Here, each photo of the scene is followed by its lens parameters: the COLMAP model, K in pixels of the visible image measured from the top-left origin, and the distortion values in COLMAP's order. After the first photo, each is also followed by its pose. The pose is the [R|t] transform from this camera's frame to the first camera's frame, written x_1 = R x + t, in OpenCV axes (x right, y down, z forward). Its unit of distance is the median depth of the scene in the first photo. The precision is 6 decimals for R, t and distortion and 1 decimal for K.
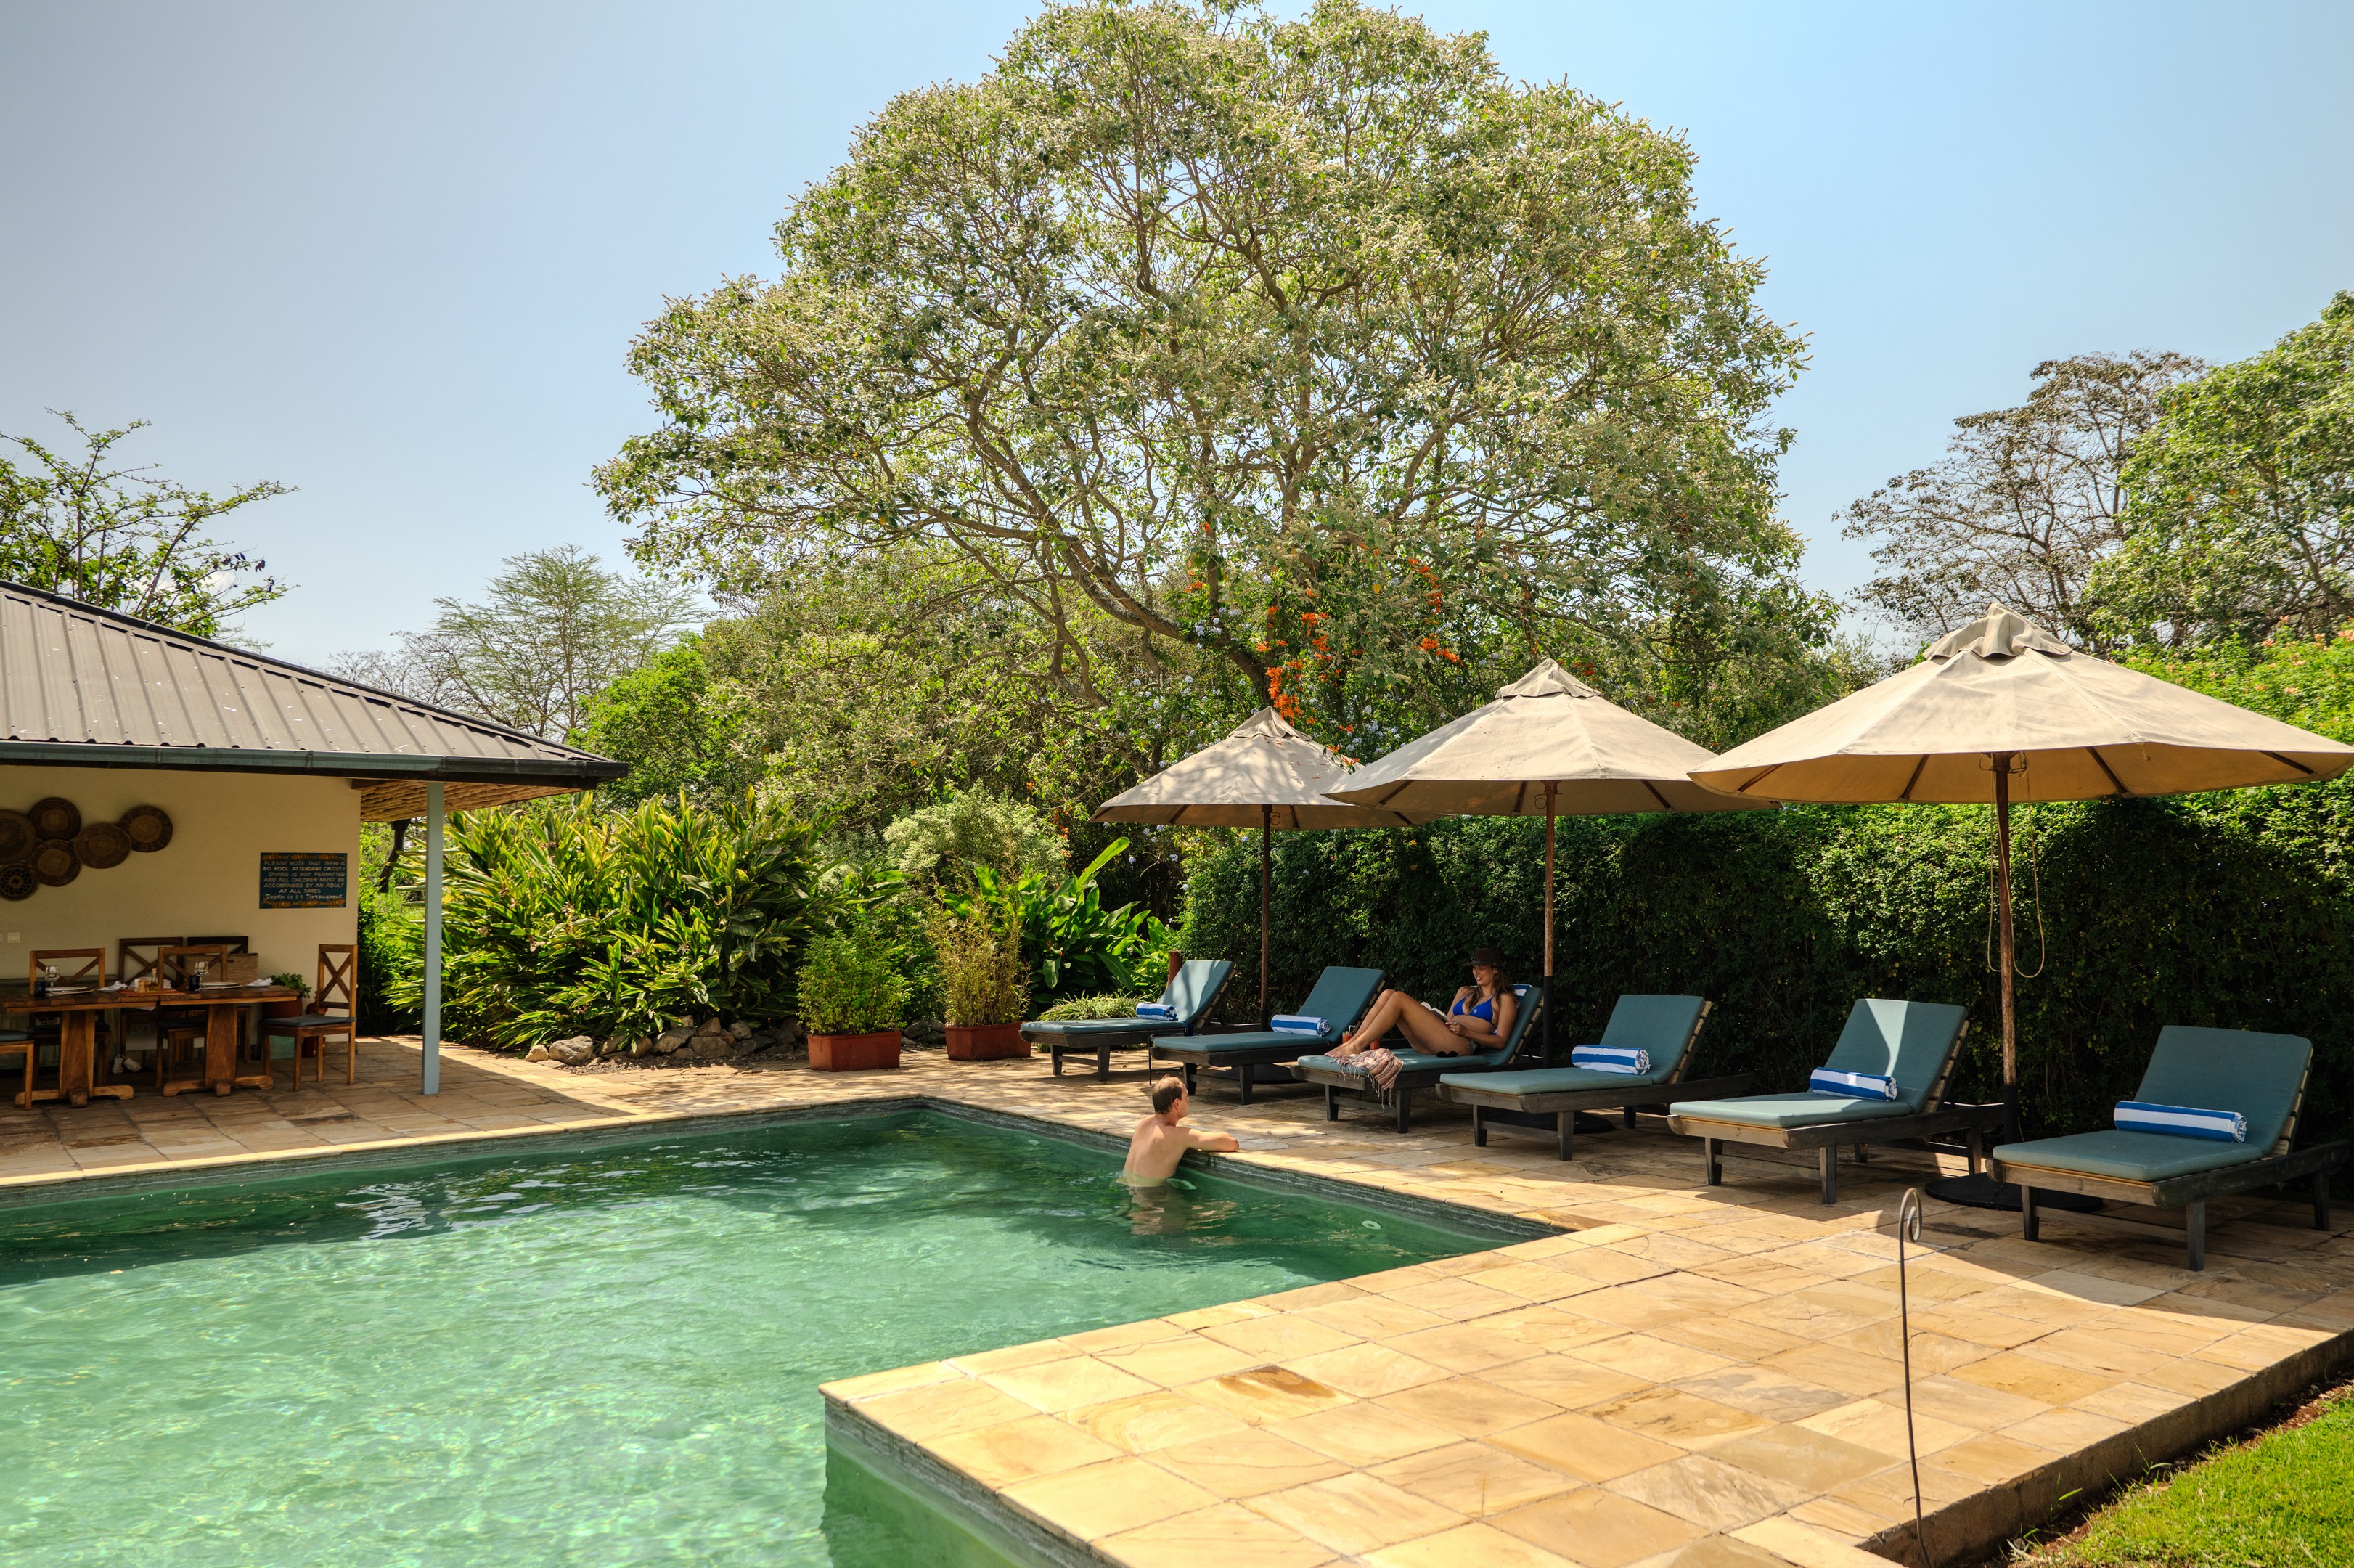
lens RADIAL K [[1655.2, 0, 1180.0], [0, 1655.2, 782.6], [0, 0, 1]] dist [-0.001058, 0.004934]
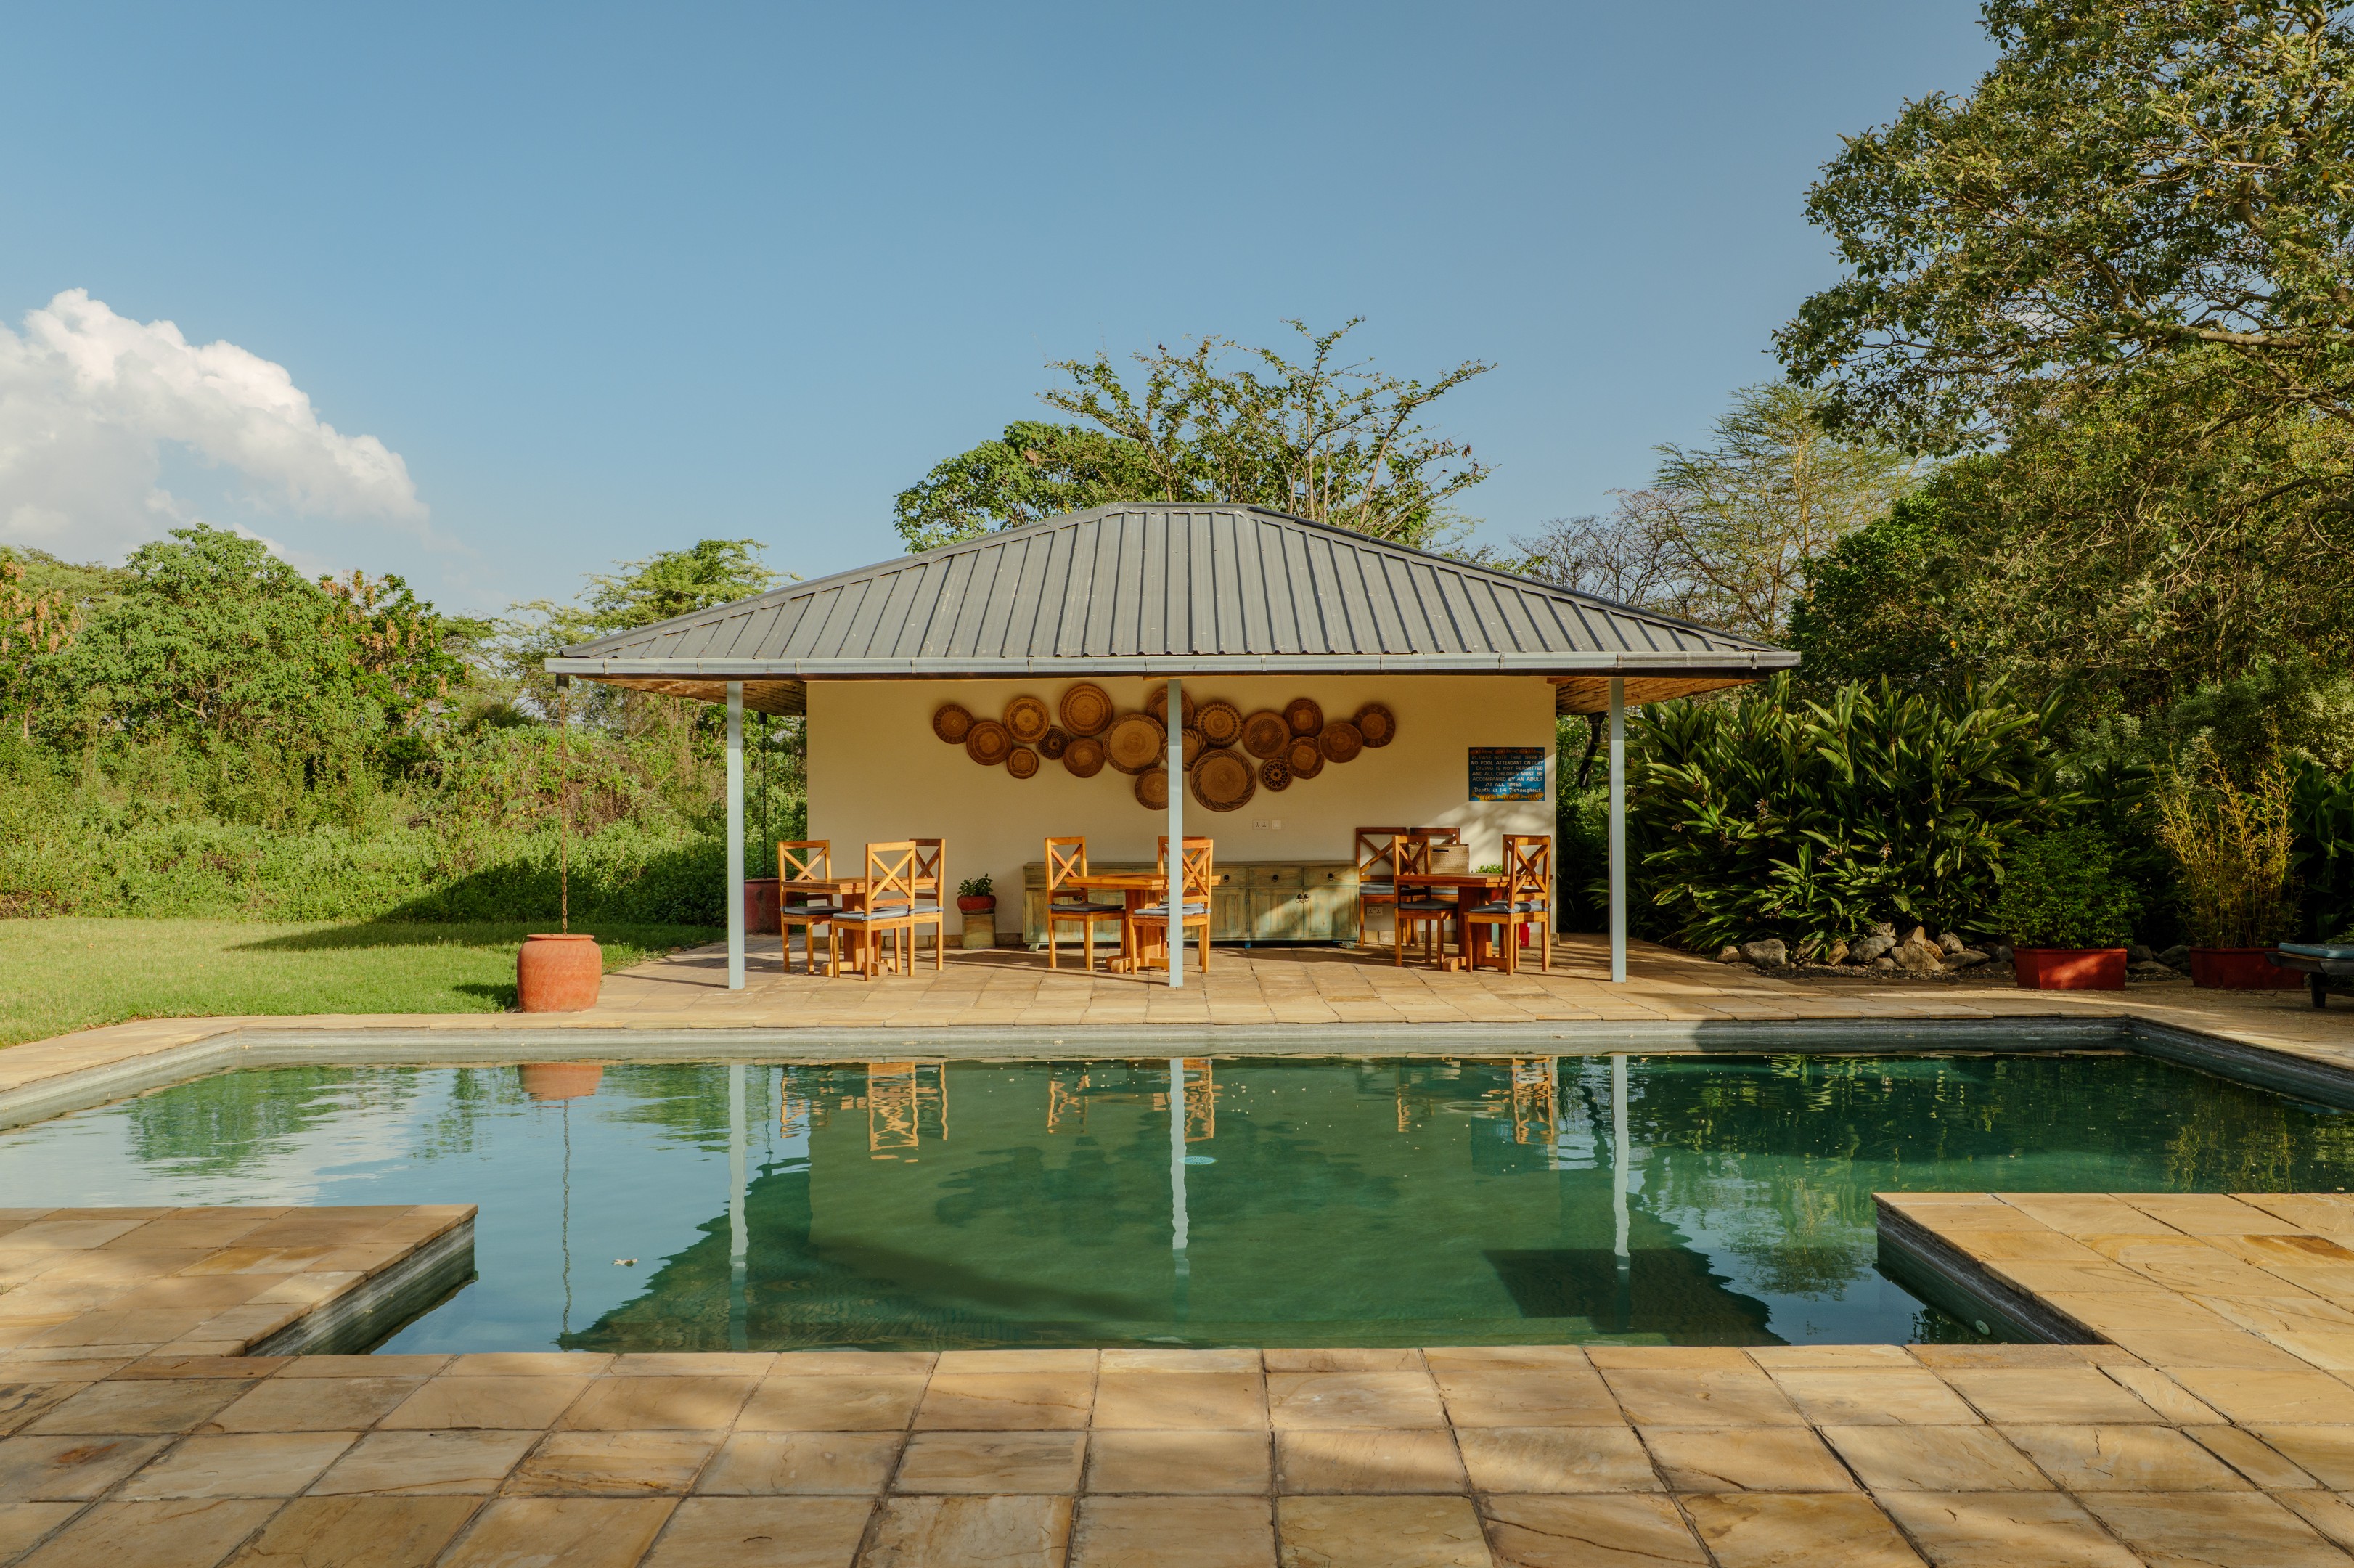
lens RADIAL K [[2187.1, 0, 1179.8], [0, 2187.1, 784.4], [0, 0, 1]] dist [-0.012635, 0.000000]
pose [[0.799583, 0.005382, -0.600531, 0.108938], [0.031407, 0.998217, 0.050763, -0.008744], [0.599733, -0.059450, 0.797989, -0.180424]]
